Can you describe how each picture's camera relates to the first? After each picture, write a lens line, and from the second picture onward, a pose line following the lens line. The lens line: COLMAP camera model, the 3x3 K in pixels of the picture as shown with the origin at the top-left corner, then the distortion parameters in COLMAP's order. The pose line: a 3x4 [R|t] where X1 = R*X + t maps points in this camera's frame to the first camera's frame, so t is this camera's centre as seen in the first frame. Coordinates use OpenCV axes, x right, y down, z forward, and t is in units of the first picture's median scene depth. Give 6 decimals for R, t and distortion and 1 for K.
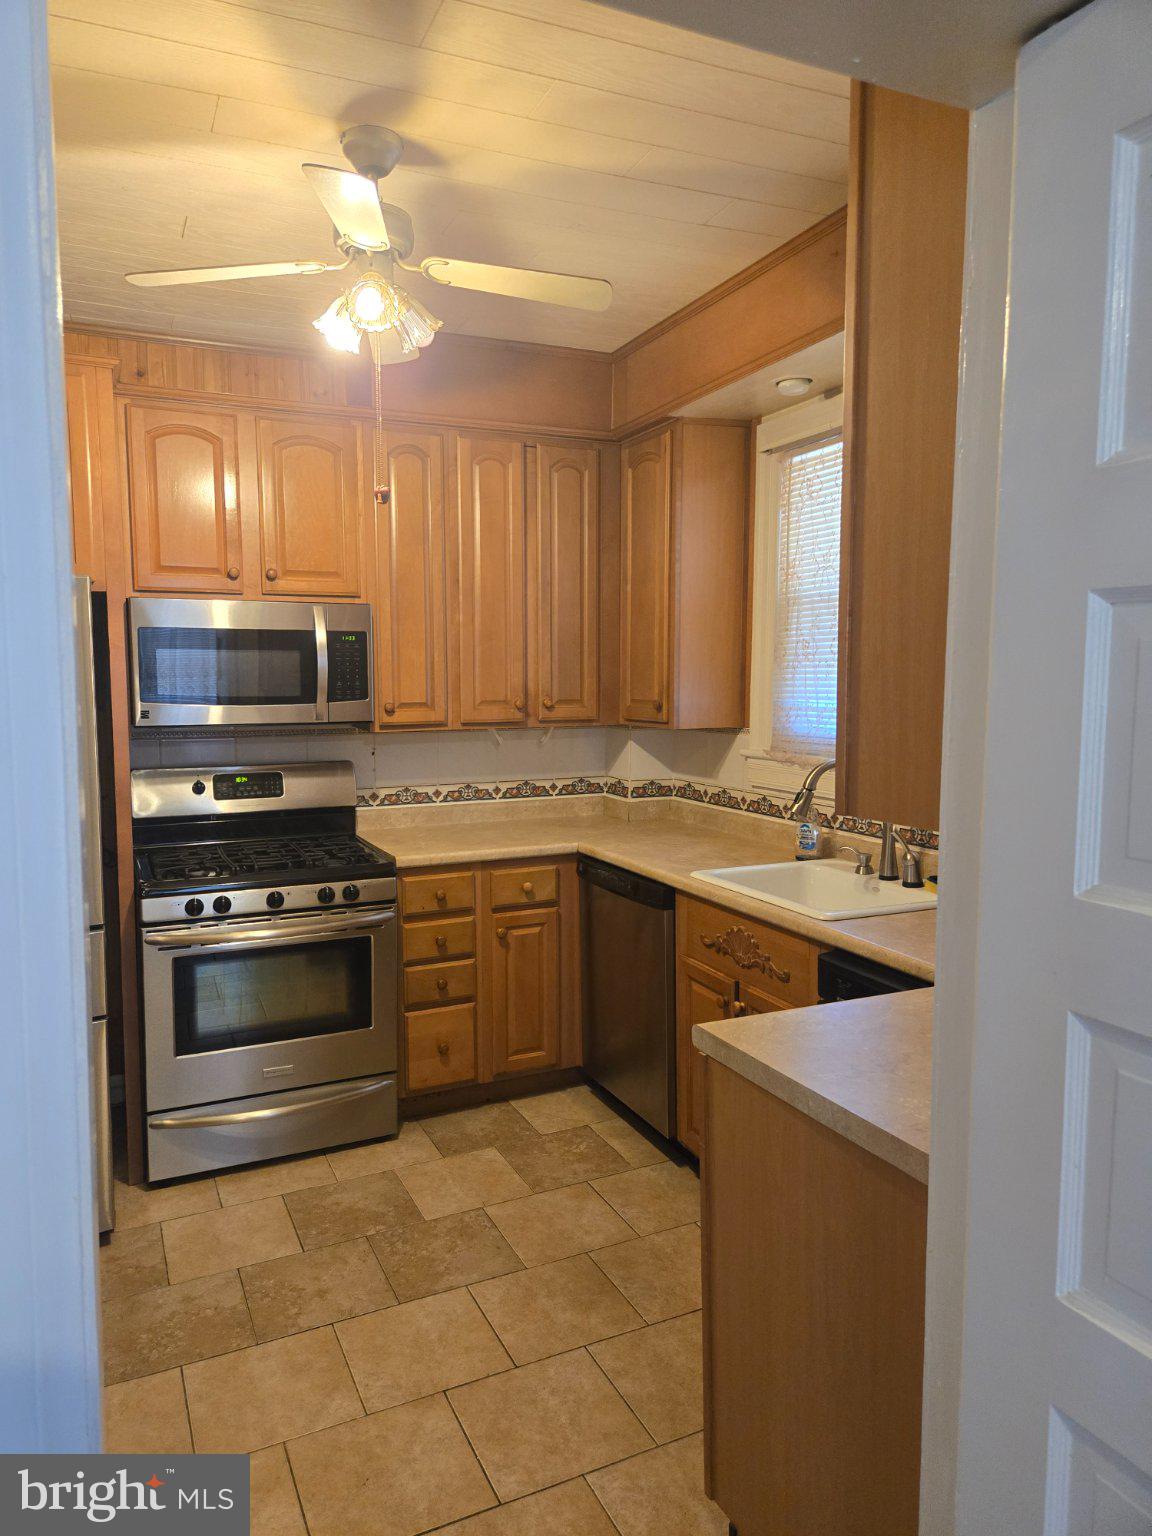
lens RADIAL K [[1034.1, 0, 528.3], [0, 1034.1, 756.9], [0, 0, 1]] dist [0.044507, -0.020919]
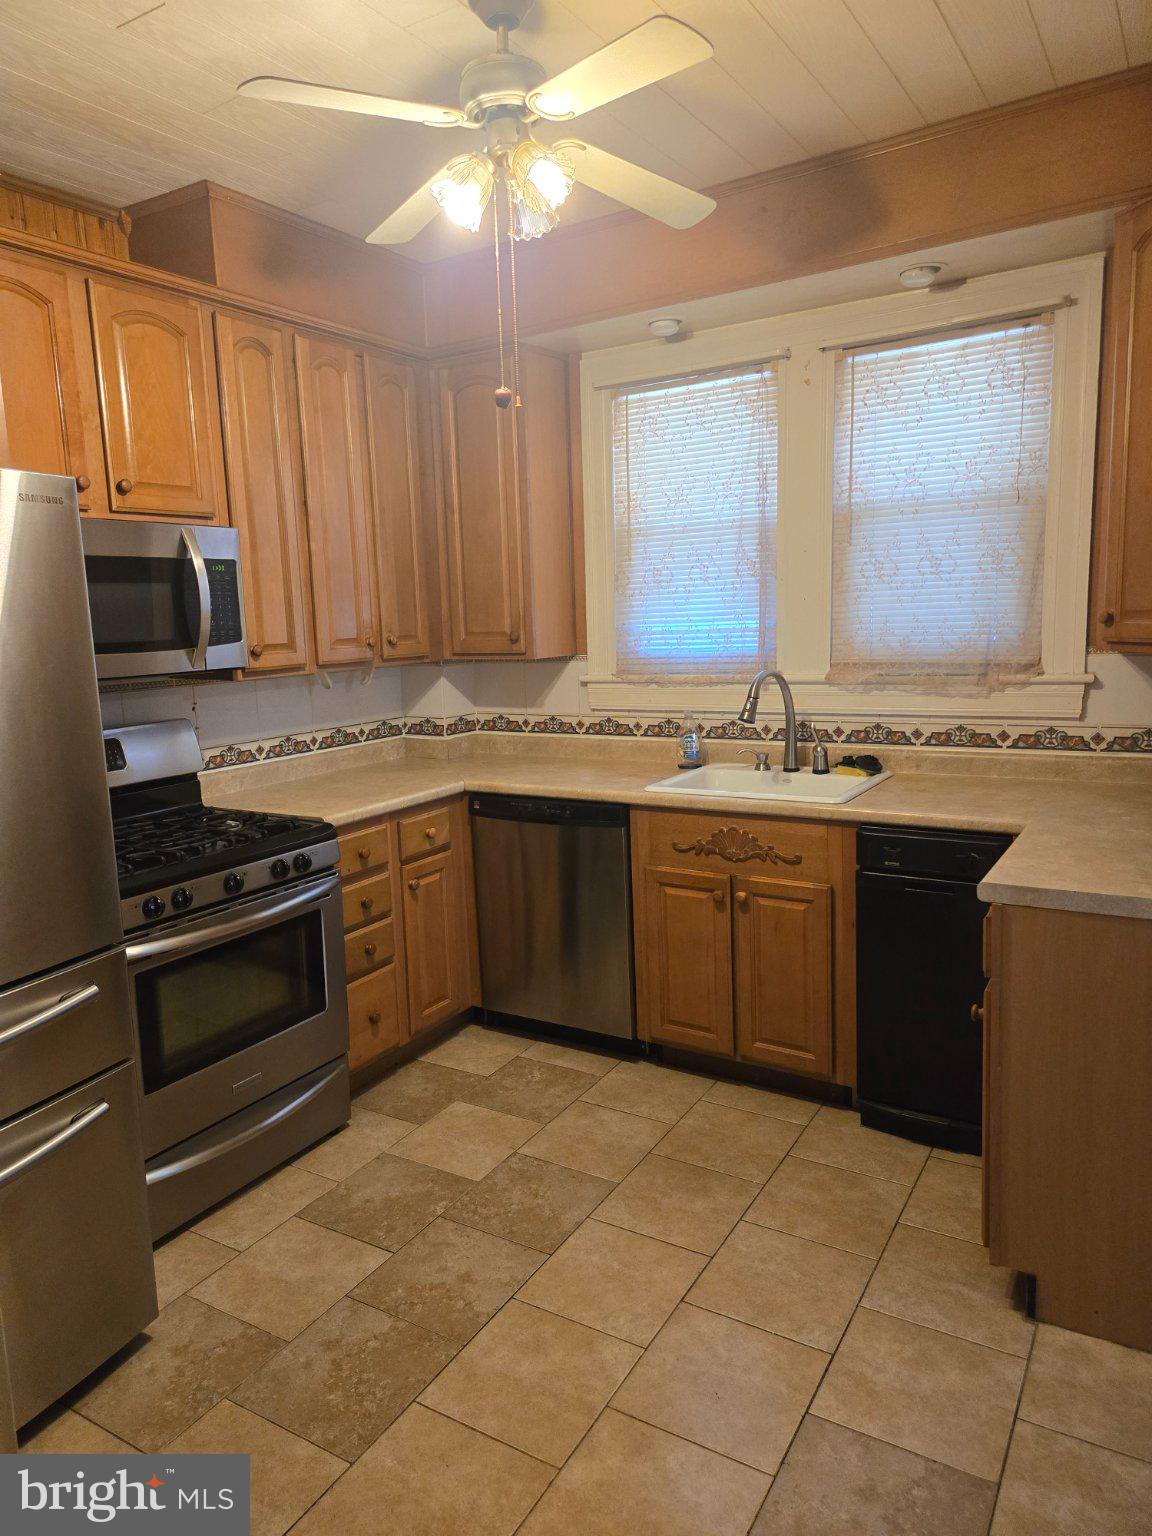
lens RADIAL K [[1034.1, 0, 571.3], [0, 1034.1, 766.0], [0, 0, 1]] dist [0.044507, -0.020919]
pose [[0.826208, -0.109338, 0.552653, -0.419804], [0.078665, 0.993766, 0.079006, 0.000047], [-0.557846, -0.021801, 0.829658, 0.142479]]
